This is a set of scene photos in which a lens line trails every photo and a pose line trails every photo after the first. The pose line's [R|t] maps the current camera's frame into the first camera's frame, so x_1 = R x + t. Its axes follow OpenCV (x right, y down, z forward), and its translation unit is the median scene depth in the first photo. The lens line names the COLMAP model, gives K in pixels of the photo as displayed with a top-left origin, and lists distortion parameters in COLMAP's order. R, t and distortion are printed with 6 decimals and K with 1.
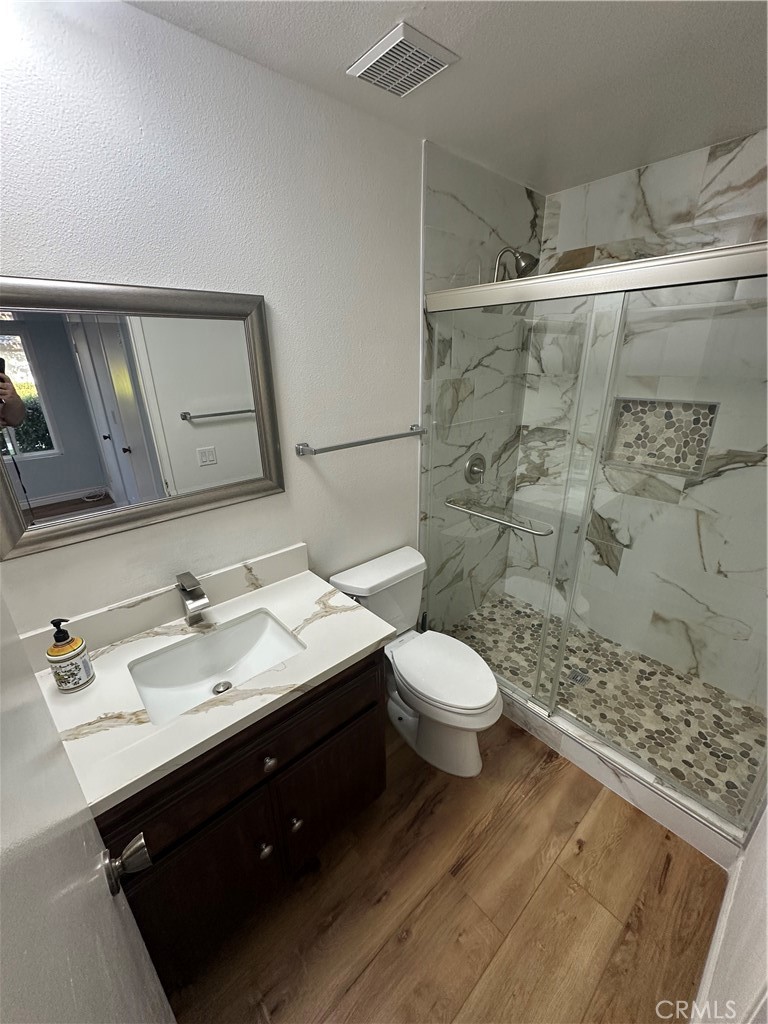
lens RADIAL K [[408.7, 0, 384.3], [0, 408.7, 510.8], [0, 0, 1]] dist [-0.001172, 0.000735]
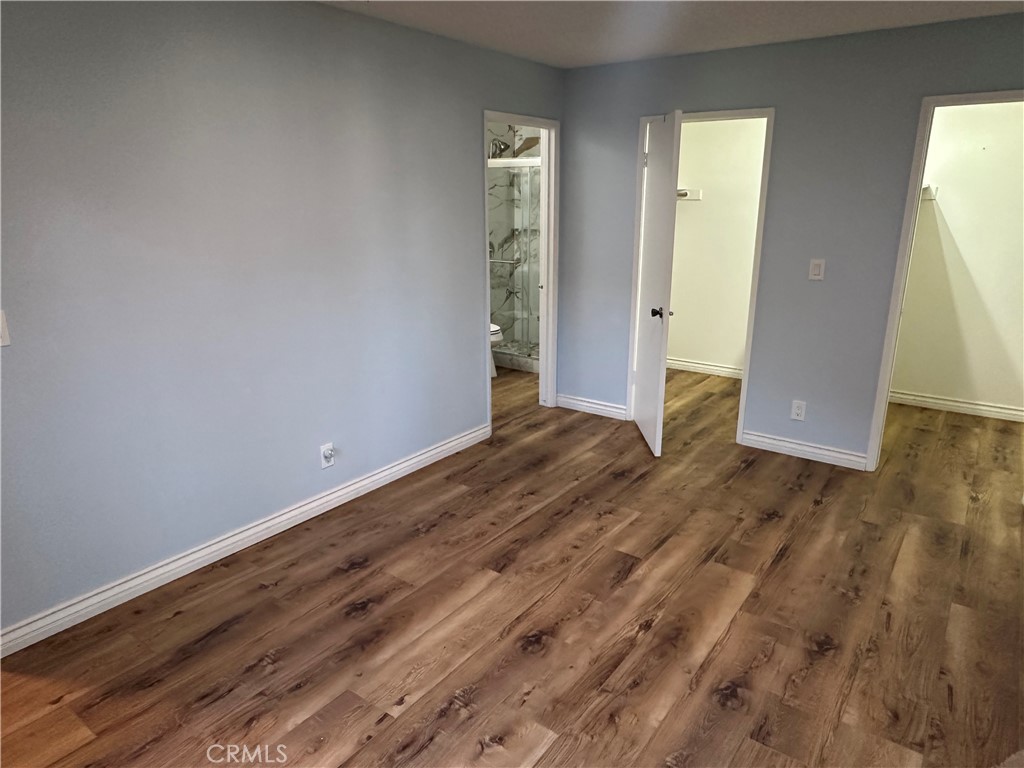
lens RADIAL K [[659.6, 0, 512.4], [0, 659.6, 384.1], [0, 0, 1]] dist [-0.005985, 0.003494]
pose [[0.977483, -0.044485, 0.206273, -0.319544], [0.061104, 0.995317, -0.074908, 0.755841], [-0.201975, 0.085825, 0.975623, -1.920001]]
